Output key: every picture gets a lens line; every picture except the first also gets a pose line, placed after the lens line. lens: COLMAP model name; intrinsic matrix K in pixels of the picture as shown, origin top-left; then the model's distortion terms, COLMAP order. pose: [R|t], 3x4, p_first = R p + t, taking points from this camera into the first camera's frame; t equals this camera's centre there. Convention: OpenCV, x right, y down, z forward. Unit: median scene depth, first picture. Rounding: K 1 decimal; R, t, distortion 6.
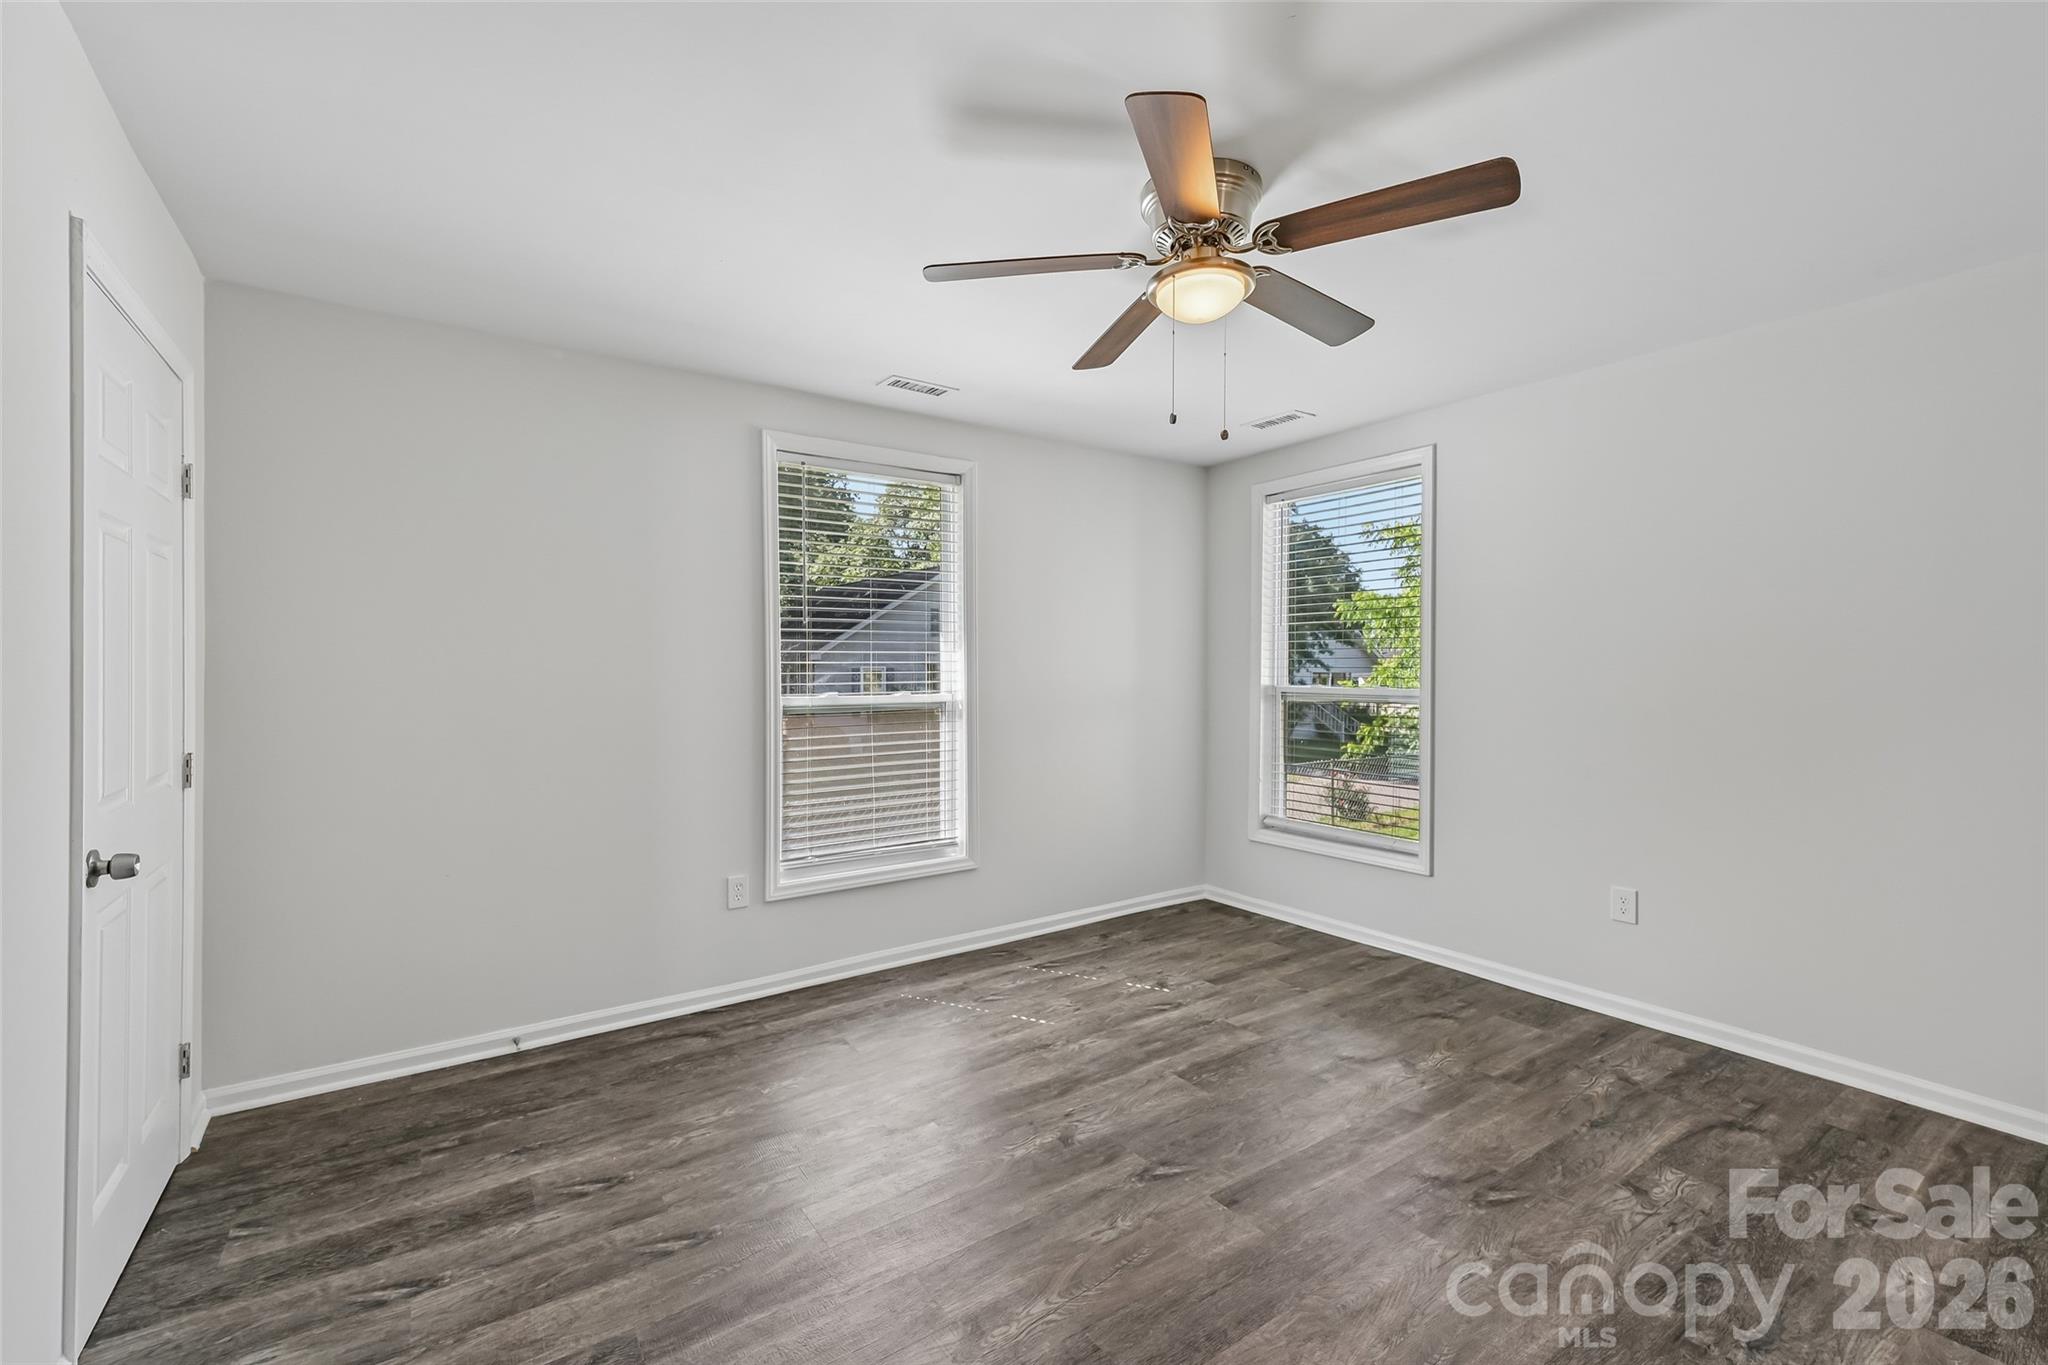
lens RADIAL K [[862.3, 0, 1026.3], [0, 862.3, 674.3], [0, 0, 1]] dist [0.001324, -0.000008]
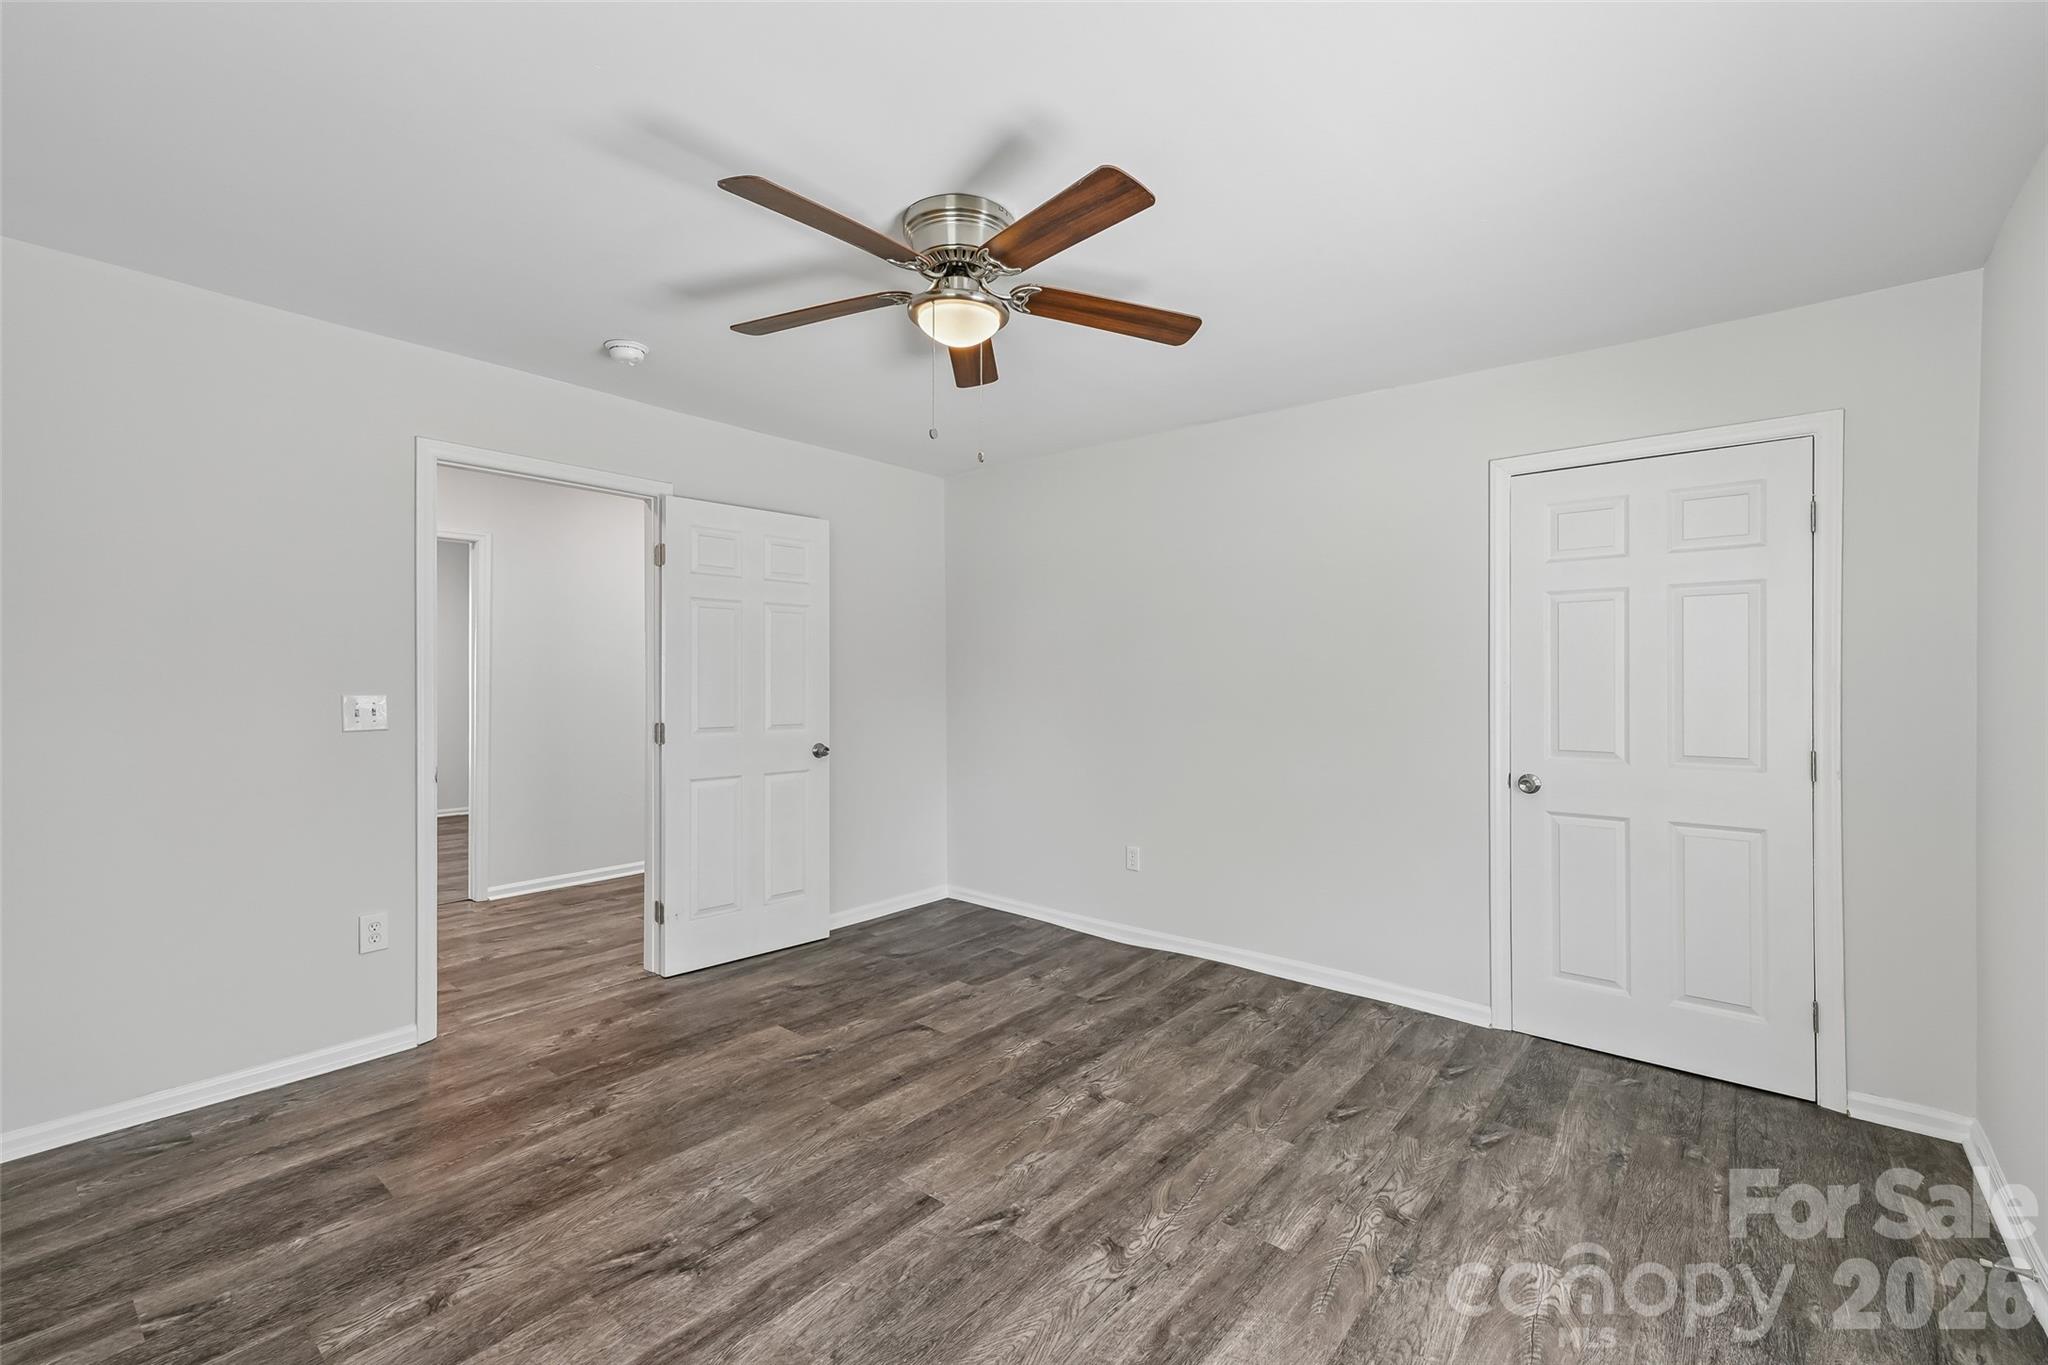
lens RADIAL K [[862.3, 0, 1020.4], [0, 862.3, 678.9], [0, 0, 1]] dist [0.001324, -0.000008]
pose [[-0.964285, -0.002130, -0.264860, 0.389607], [-0.003107, 0.999990, 0.003271, -0.006790], [0.264850, 0.003977, -0.964281, 1.961446]]
